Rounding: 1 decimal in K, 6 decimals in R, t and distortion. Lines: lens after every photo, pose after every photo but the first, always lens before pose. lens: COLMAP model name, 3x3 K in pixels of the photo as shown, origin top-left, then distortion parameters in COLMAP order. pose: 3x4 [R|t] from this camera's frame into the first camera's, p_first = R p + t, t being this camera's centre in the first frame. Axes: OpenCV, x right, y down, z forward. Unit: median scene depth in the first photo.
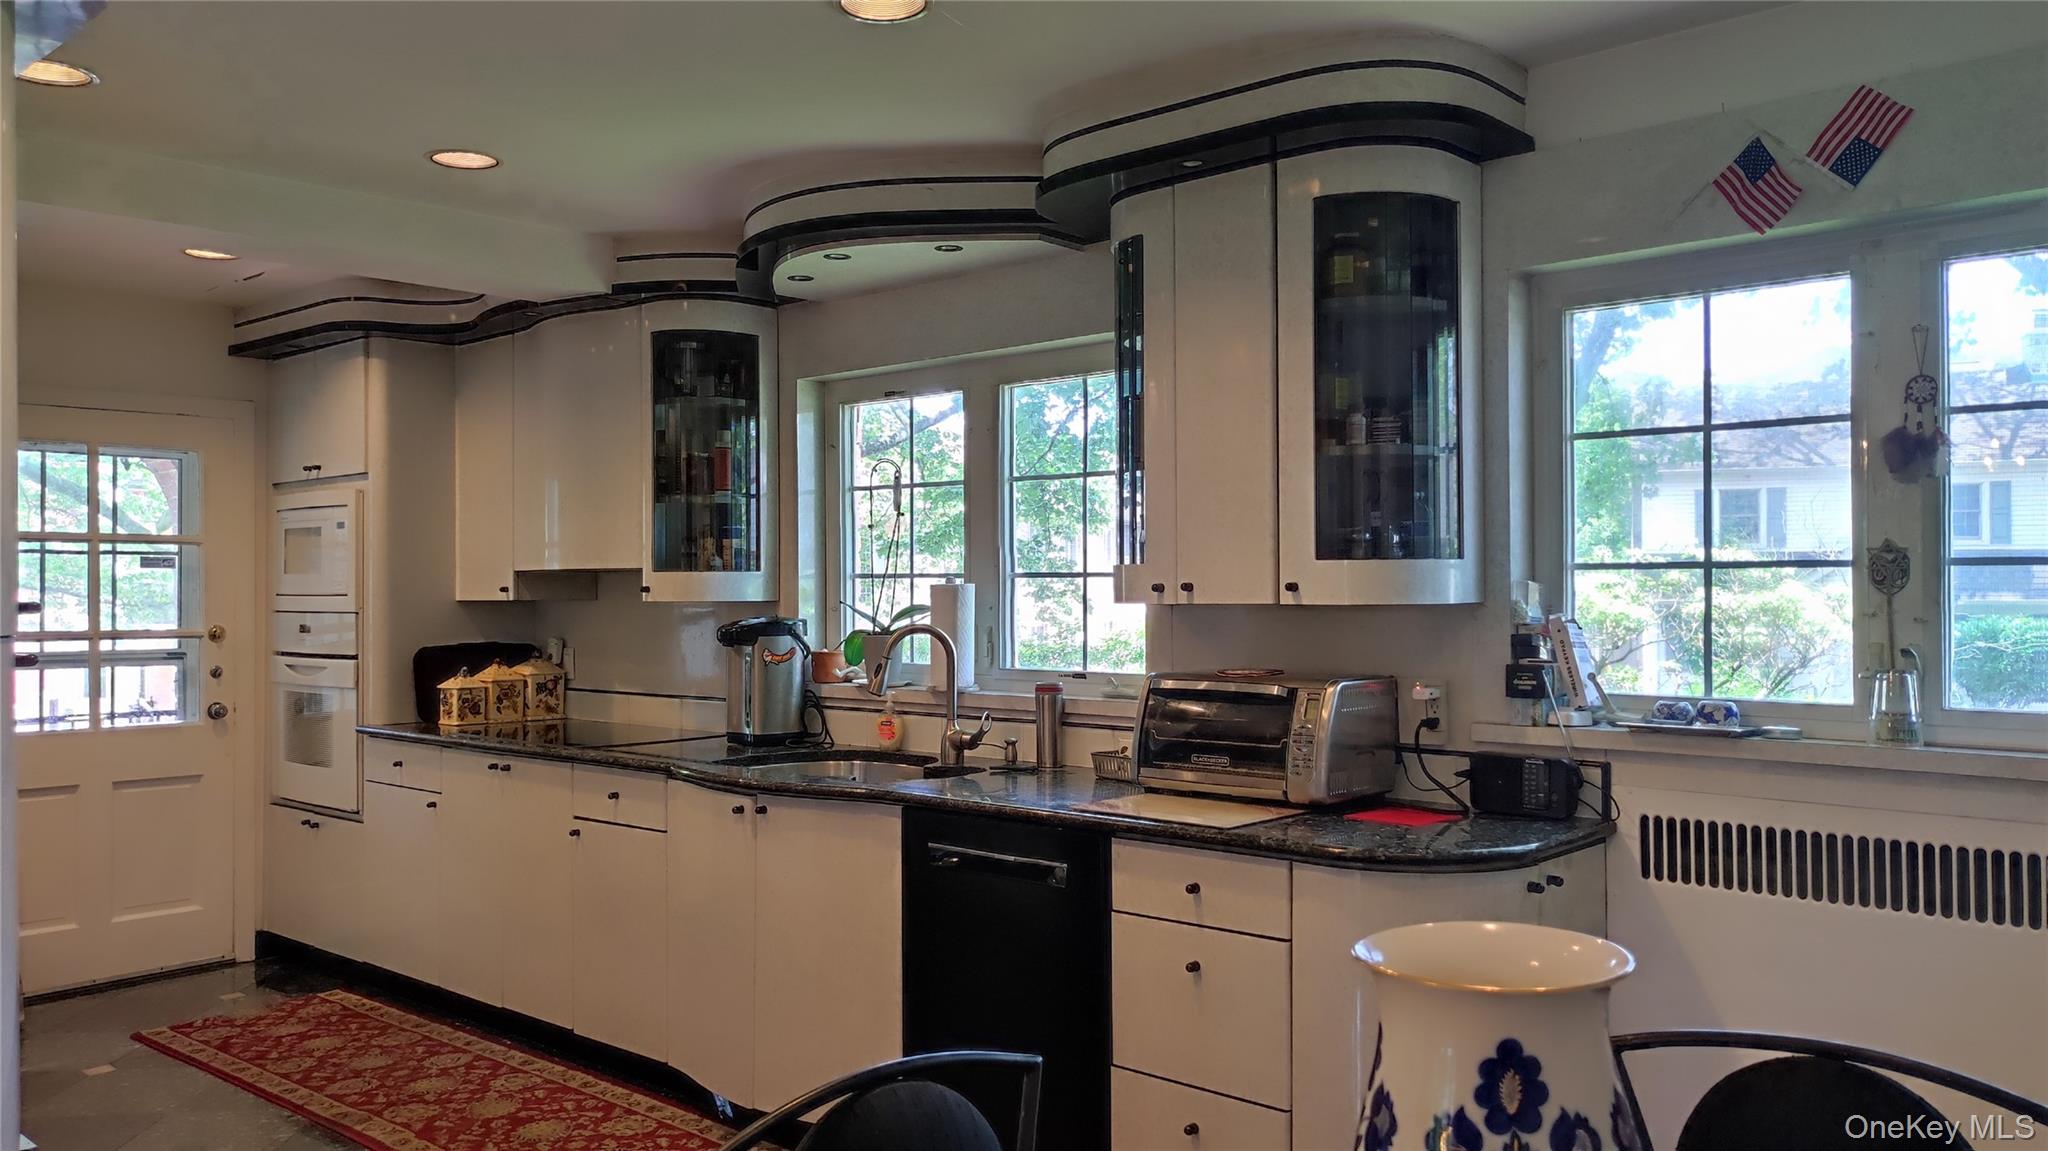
lens RADIAL K [[1485.1, 0, 1023.0], [0, 1485.1, 581.5], [0, 0, 1]] dist [0.016726, -0.000243]
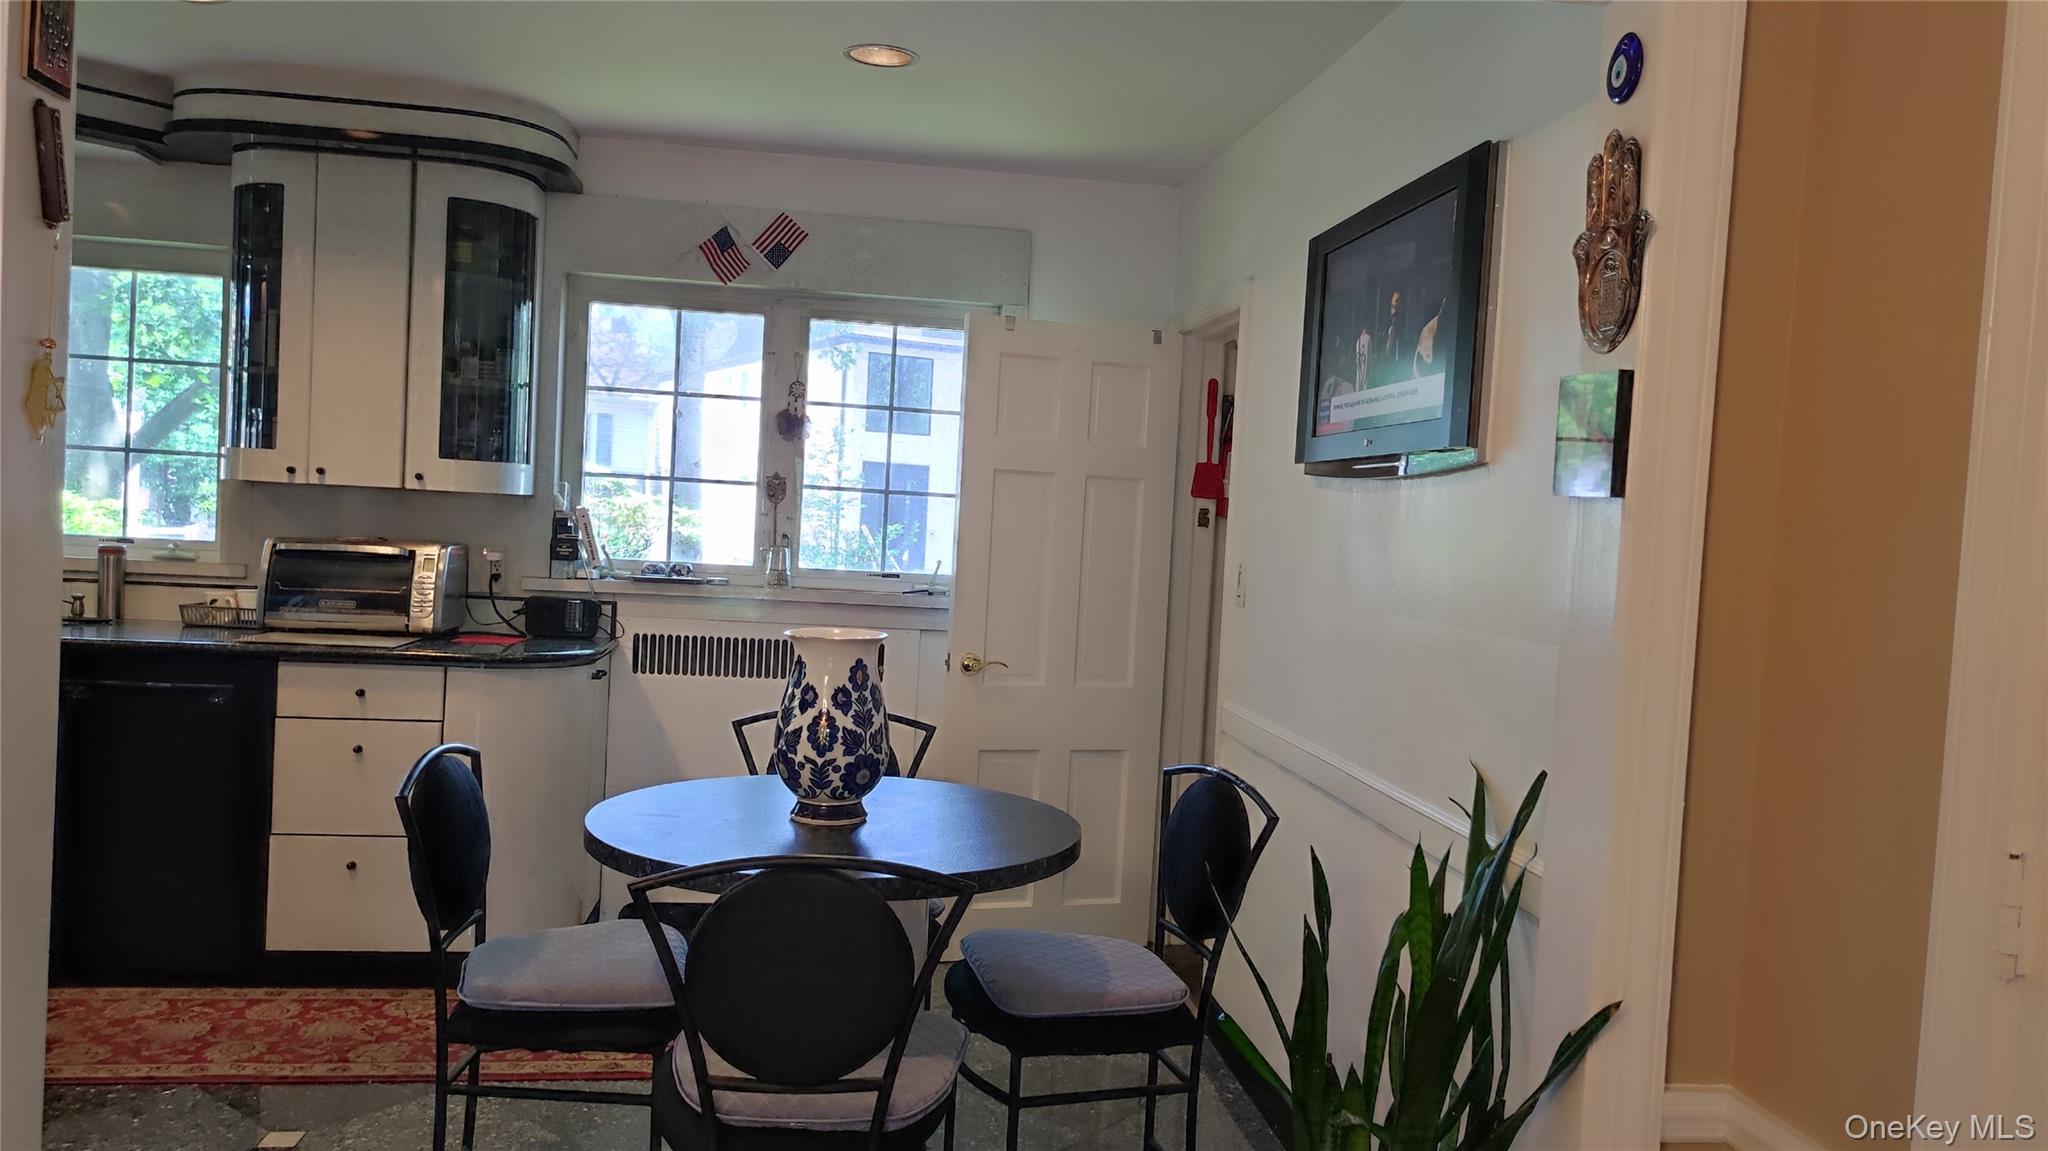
lens RADIAL K [[1375.4, 0, 1024.0], [0, 1375.4, 575.5], [0, 0, 1]] dist [-0.040870, -0.000718]
pose [[0.652439, 0.010132, 0.757774, -0.410670], [-0.061644, 0.997307, 0.039741, 0.010343], [-0.755330, -0.072641, 0.651306, -0.255289]]
